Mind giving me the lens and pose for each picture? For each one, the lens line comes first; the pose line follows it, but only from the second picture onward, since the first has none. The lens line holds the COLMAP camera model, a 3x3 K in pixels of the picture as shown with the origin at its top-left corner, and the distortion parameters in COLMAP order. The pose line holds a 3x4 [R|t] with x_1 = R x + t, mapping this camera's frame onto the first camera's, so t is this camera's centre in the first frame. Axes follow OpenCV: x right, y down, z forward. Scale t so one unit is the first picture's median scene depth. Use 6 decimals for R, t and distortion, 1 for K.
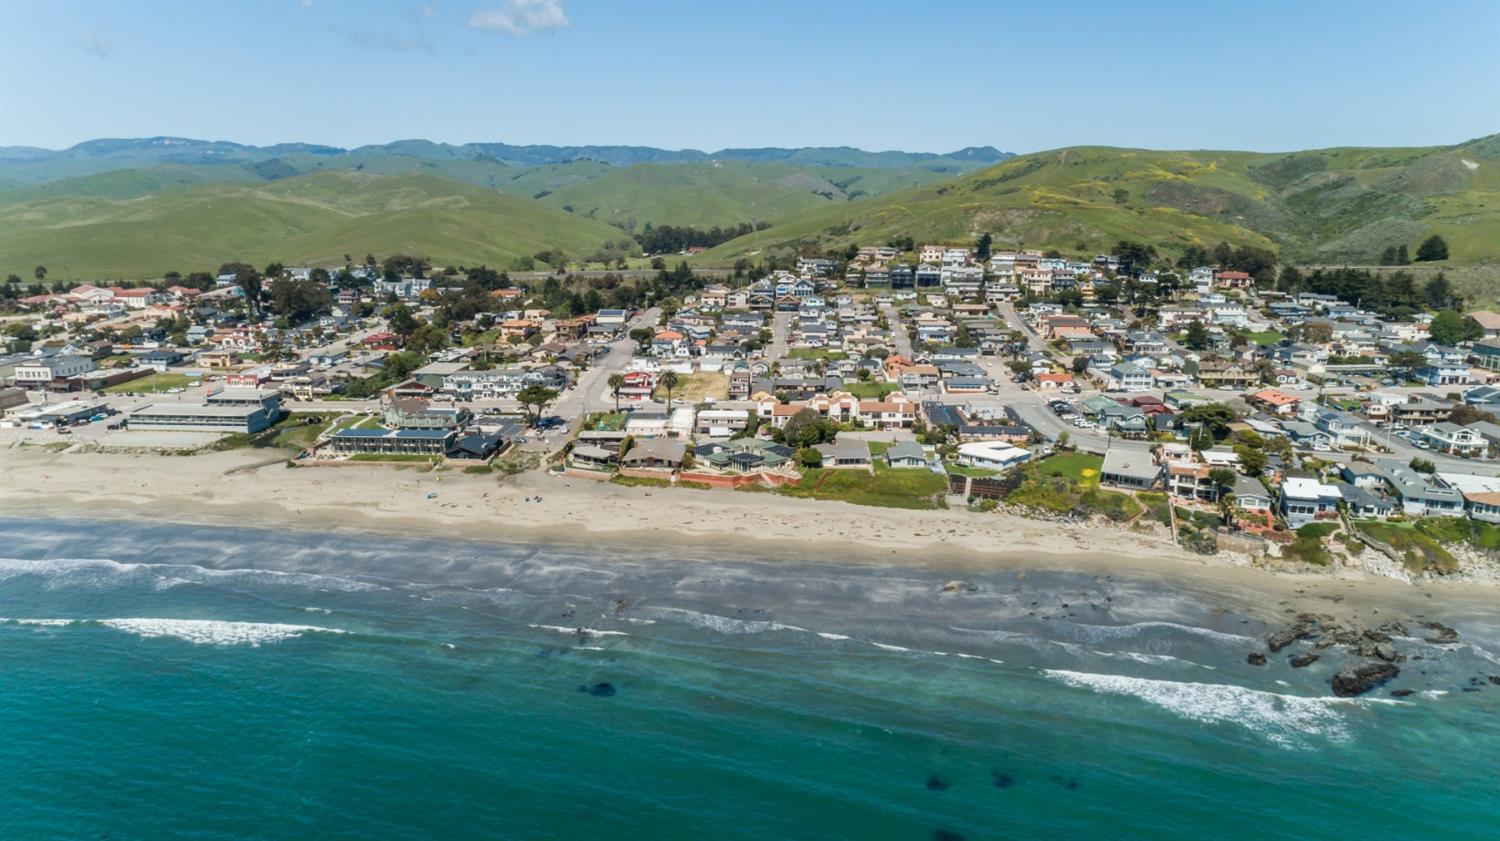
lens RADIAL K [[1000.2, 0, 750.0], [0, 1000.2, 420.5], [0, 0, 1]] dist [-0.011353, 0.008265]
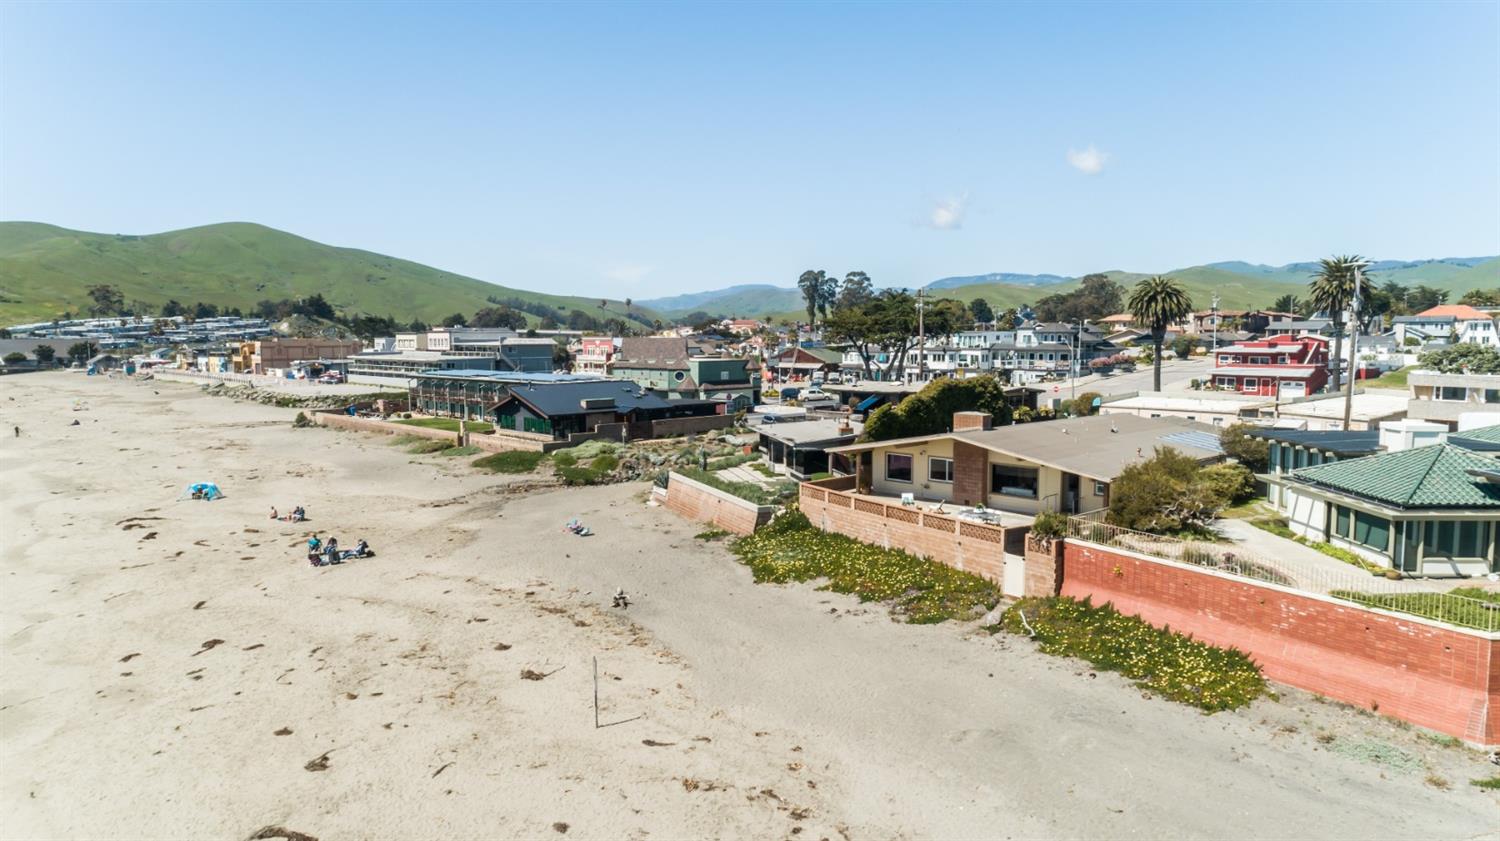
lens RADIAL K [[1000.2, 0, 750.0], [0, 1000.2, 420.5], [0, 0, 1]] dist [-0.011353, 0.008265]
pose [[0.721060, 0.051897, -0.690926, -0.002745], [-0.141070, 0.987300, -0.073065, 0.040883], [0.678359, 0.150154, 0.719224, 0.682993]]
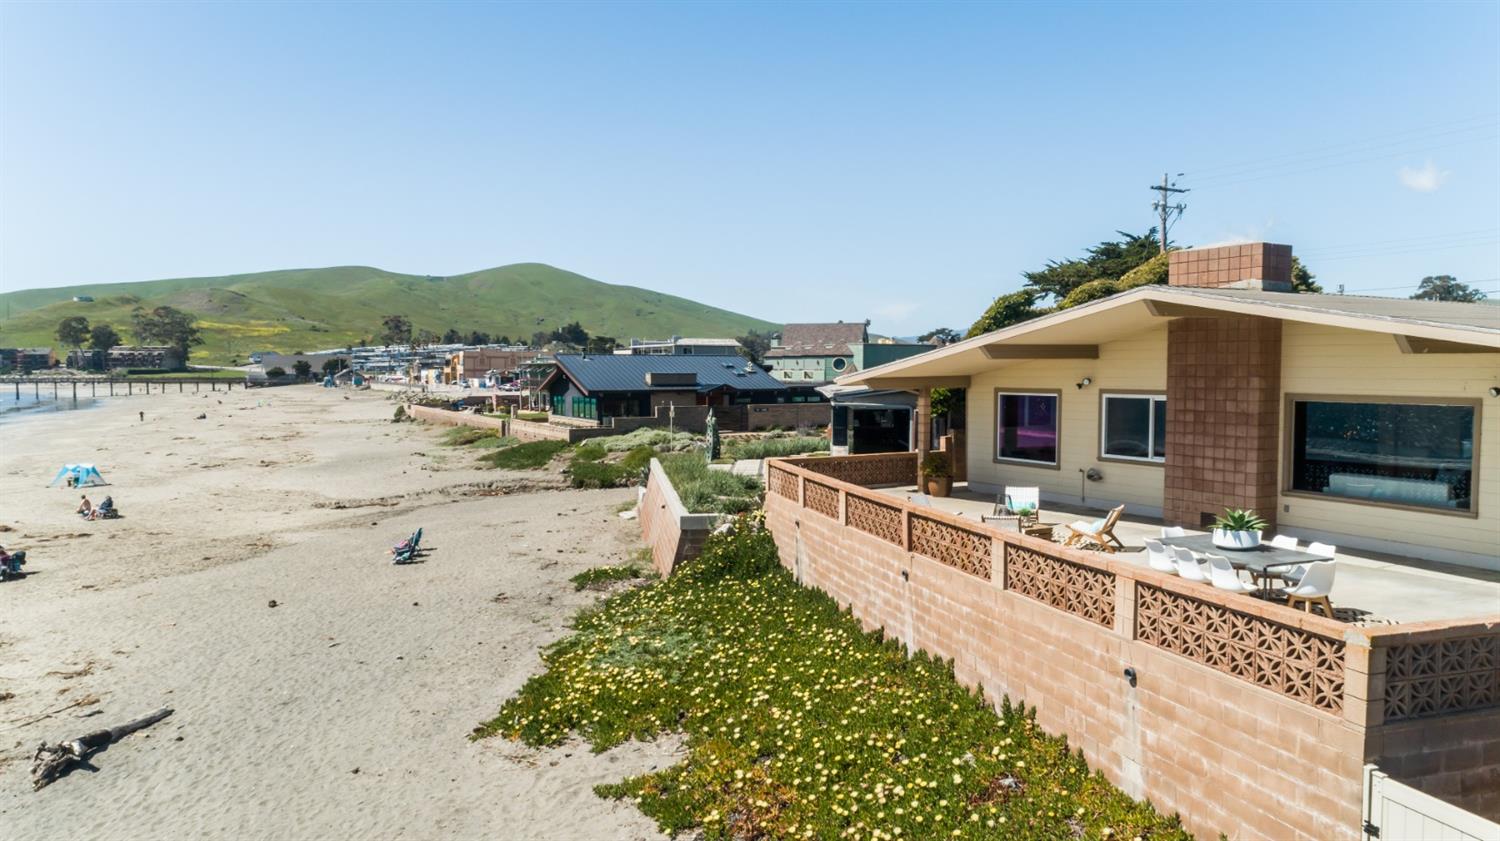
lens RADIAL K [[1000.2, 0, 750.0], [0, 1000.2, 420.5], [0, 0, 1]] dist [-0.011353, 0.008265]
pose [[0.516356, 0.037308, -0.855561, -0.051592], [-0.181516, 0.981119, -0.066767, 0.040005], [0.836916, 0.189773, 0.513378, 0.768876]]
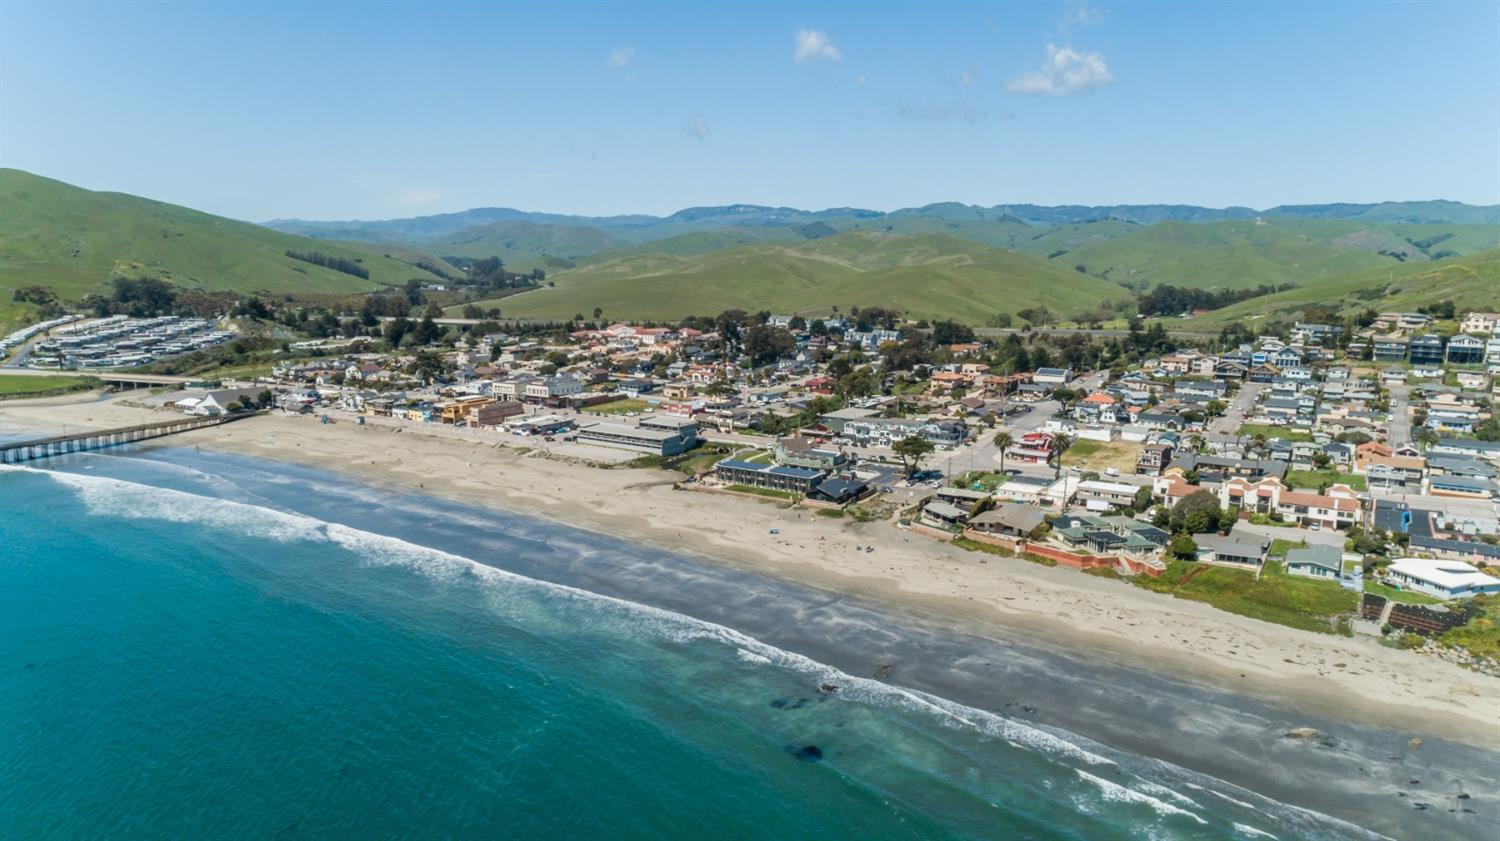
lens RADIAL K [[1000.2, 0, 750.0], [0, 1000.2, 420.5], [0, 0, 1]] dist [-0.011353, 0.008265]
pose [[0.873442, 0.082026, -0.479969, 0.109024], [-0.109935, 0.993478, -0.030276, -0.003005], [0.474355, 0.079209, 0.876763, 0.060743]]
